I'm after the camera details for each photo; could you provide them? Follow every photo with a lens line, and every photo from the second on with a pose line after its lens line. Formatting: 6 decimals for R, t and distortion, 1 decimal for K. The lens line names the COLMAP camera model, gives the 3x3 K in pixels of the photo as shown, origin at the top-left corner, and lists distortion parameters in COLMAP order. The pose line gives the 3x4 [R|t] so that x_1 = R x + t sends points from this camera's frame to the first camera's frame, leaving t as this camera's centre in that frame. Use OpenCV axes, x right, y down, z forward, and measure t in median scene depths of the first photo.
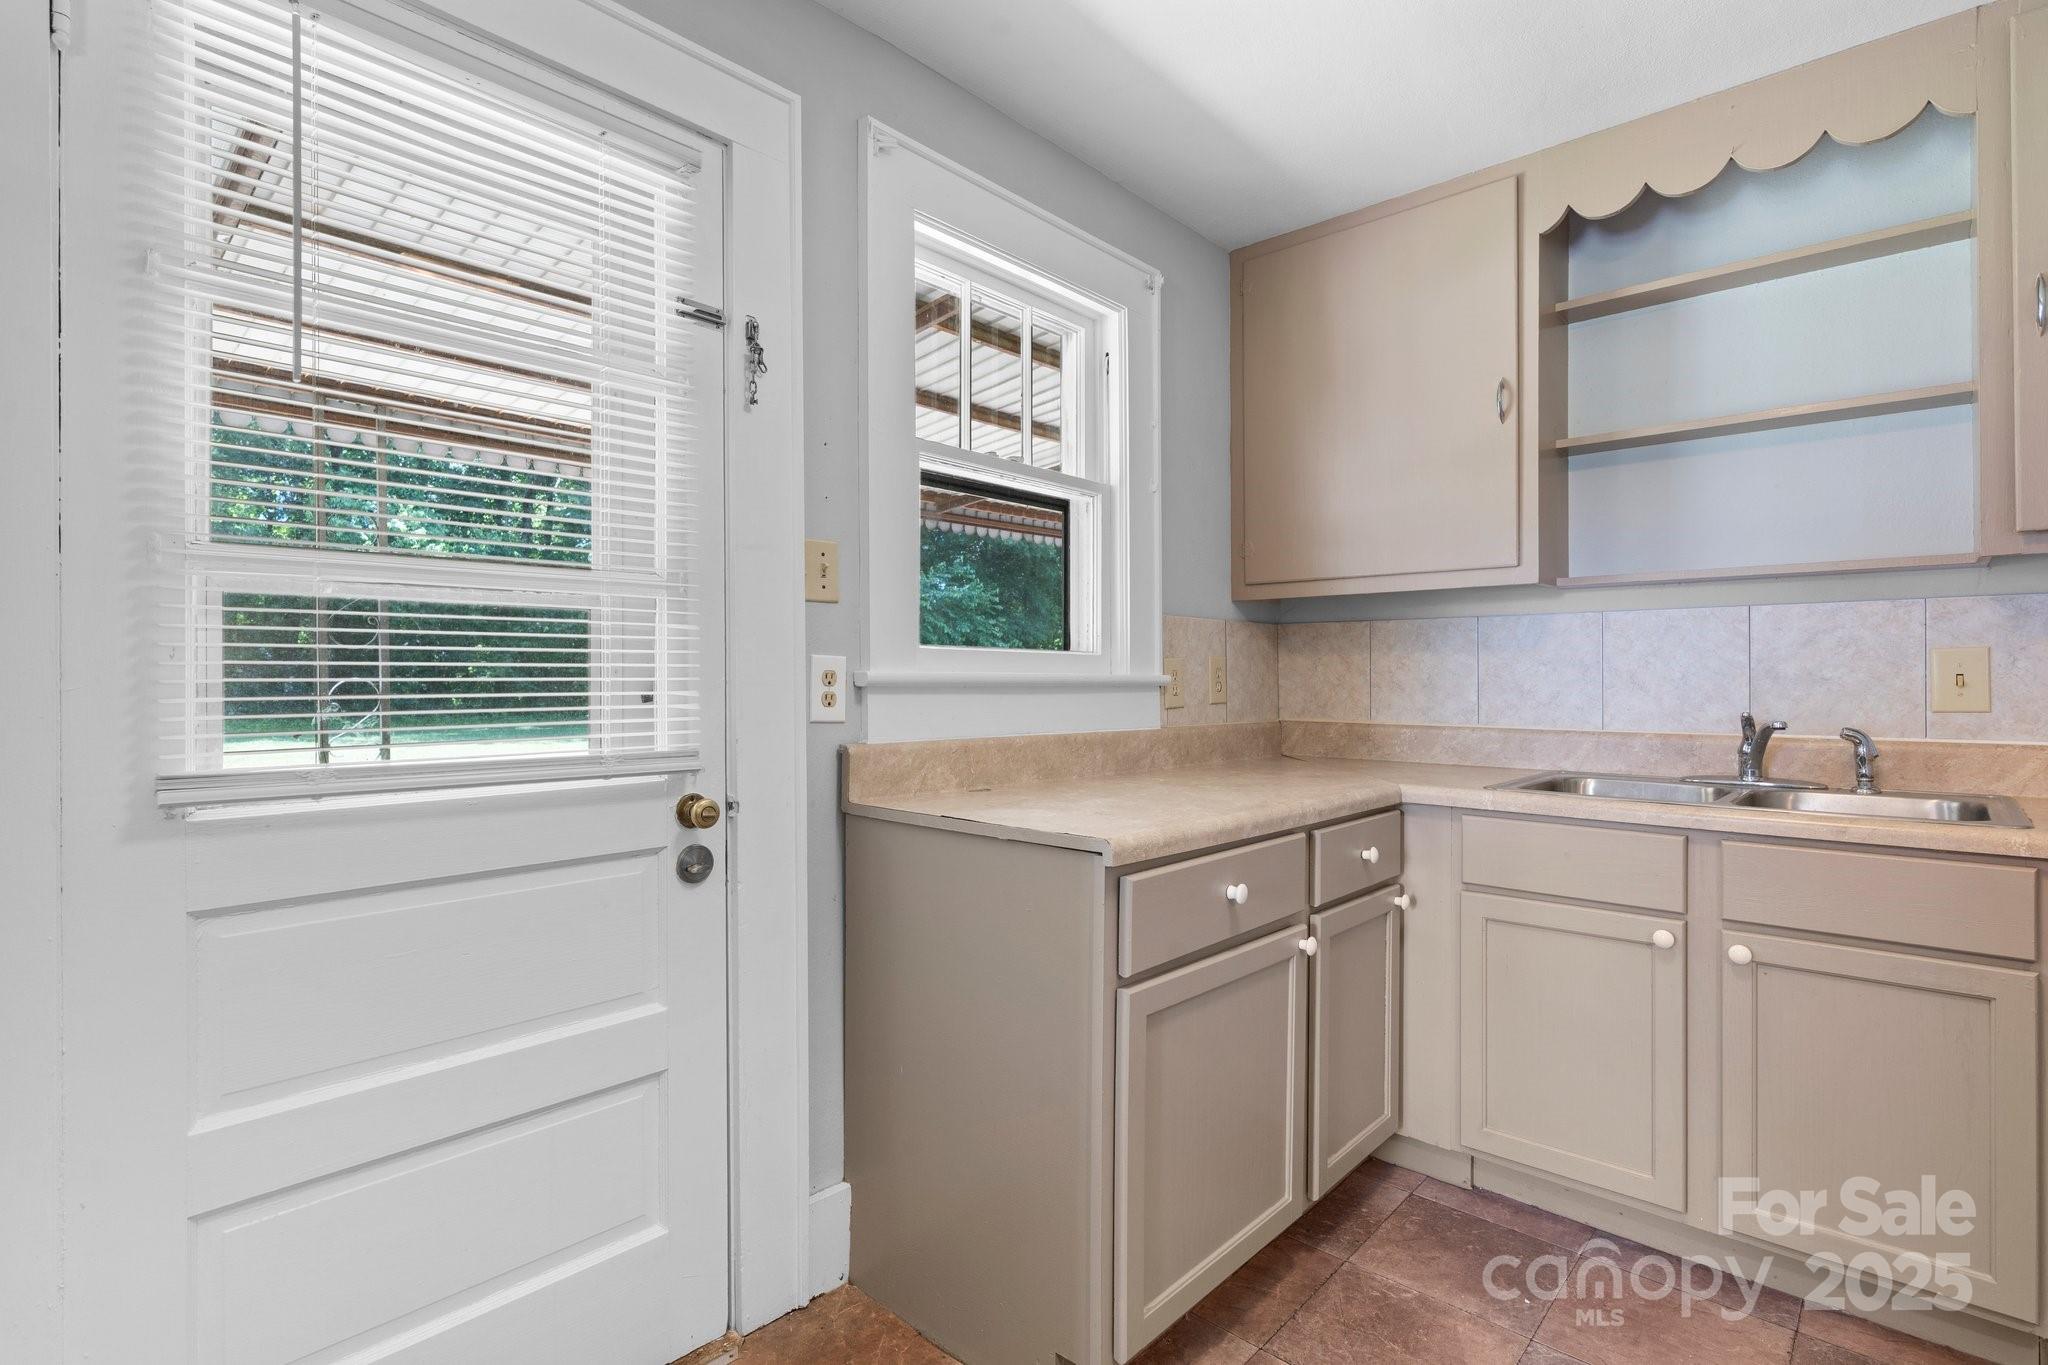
lens RADIAL K [[994.7, 0, 1024.0], [0, 994.7, 682.5], [0, 0, 1]] dist [-0.000089, -0.000040]
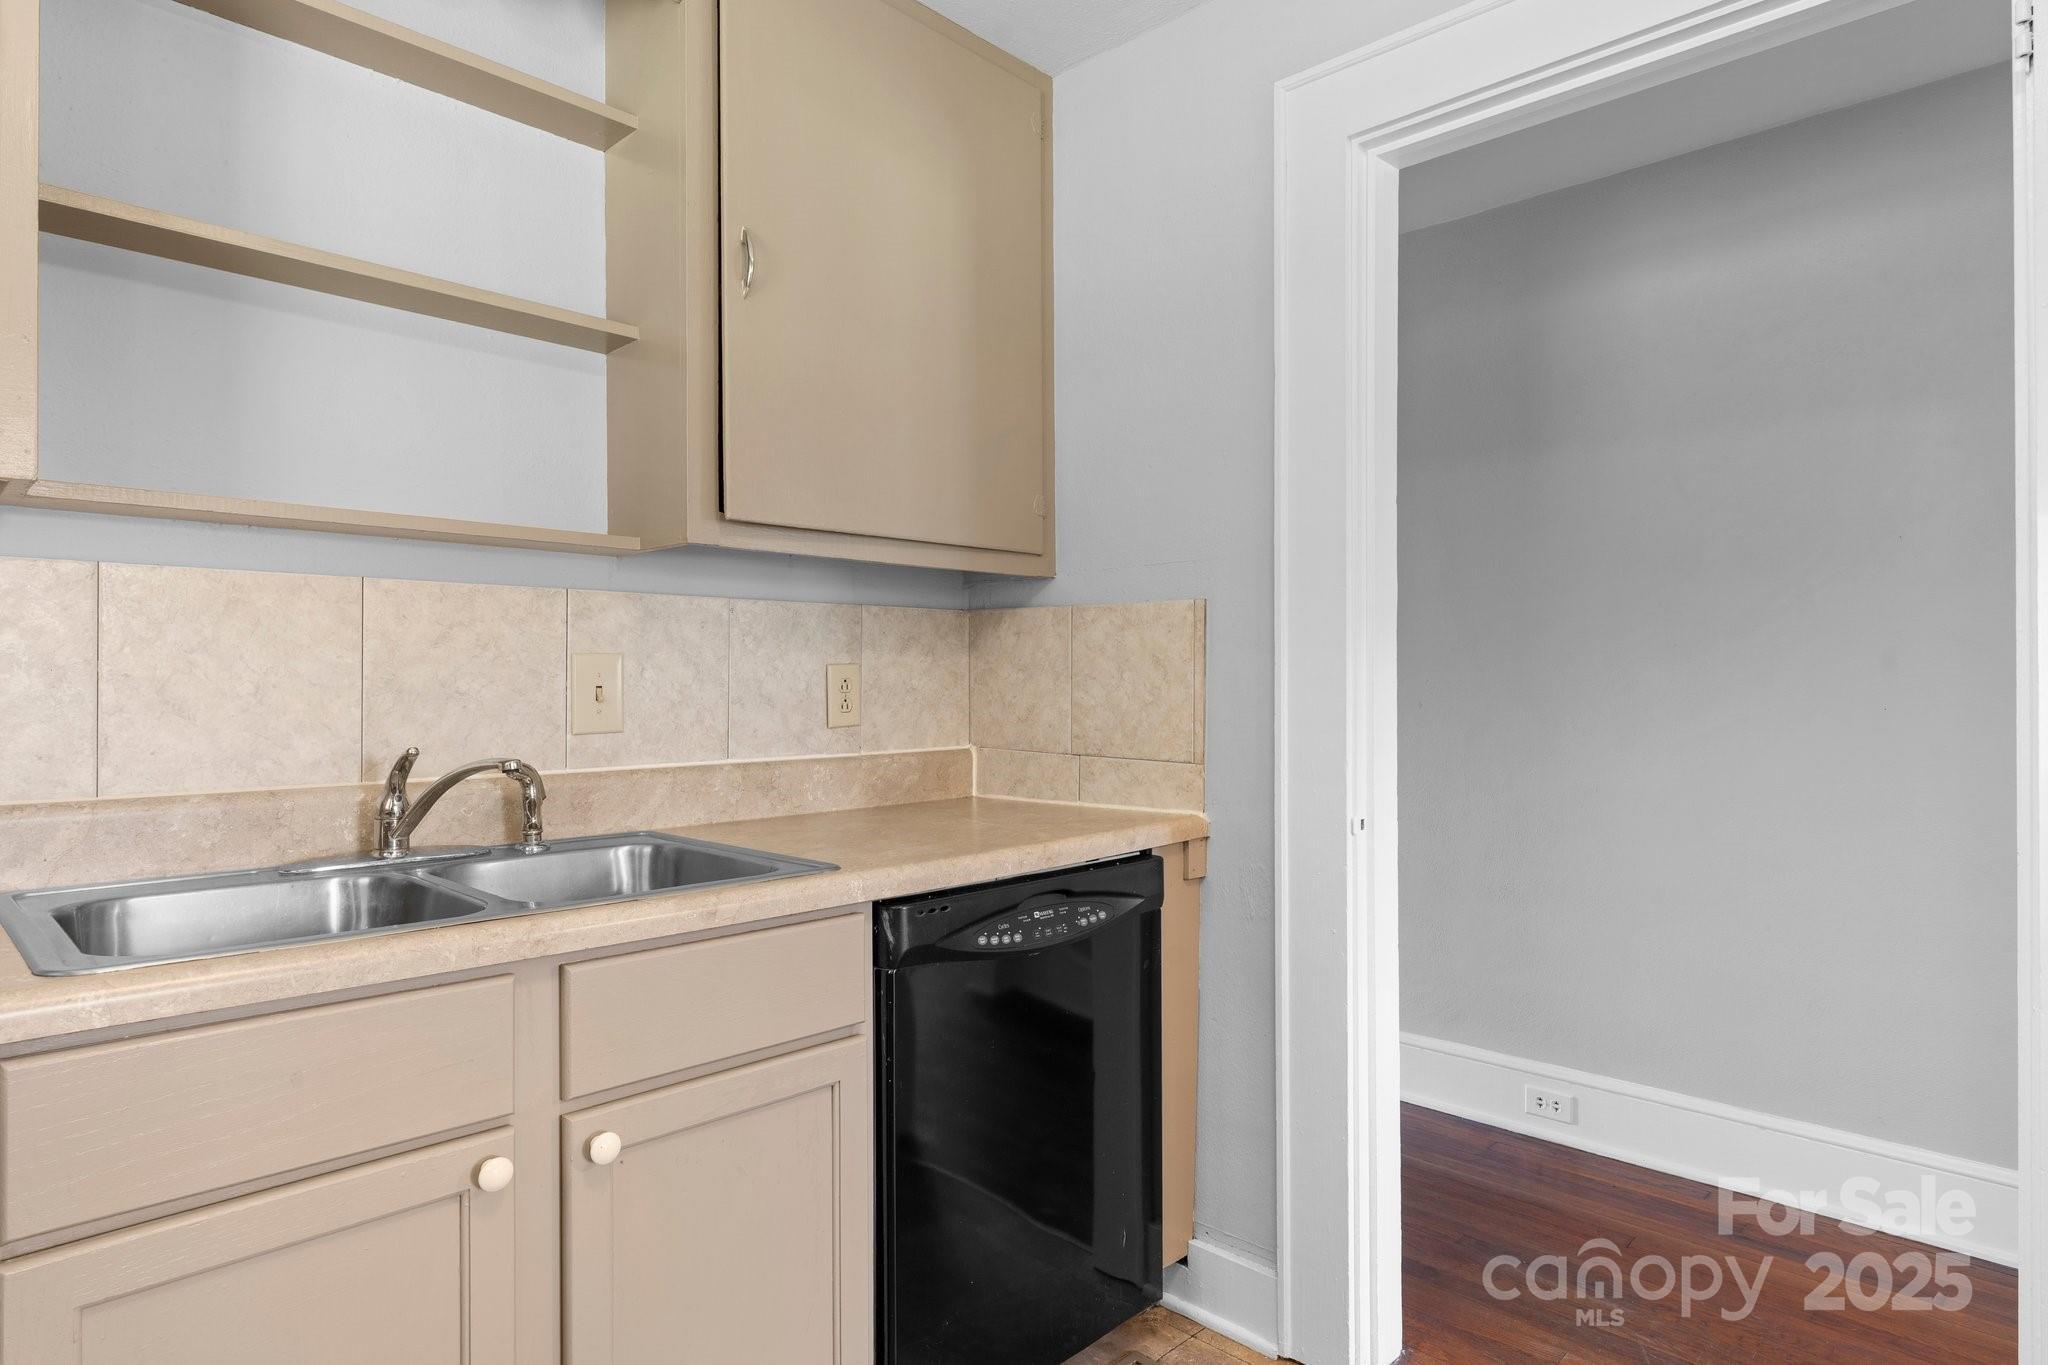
lens RADIAL K [[1140.7, 0, 1024.0], [0, 1140.7, 682.5], [0, 0, 1]] dist [-0.000972, -0.000100]
pose [[0.031066, 0.004656, 0.999506, 0.025894], [0.008064, 0.999955, -0.004908, -0.003849], [-0.999485, 0.008212, 0.031027, 0.582844]]
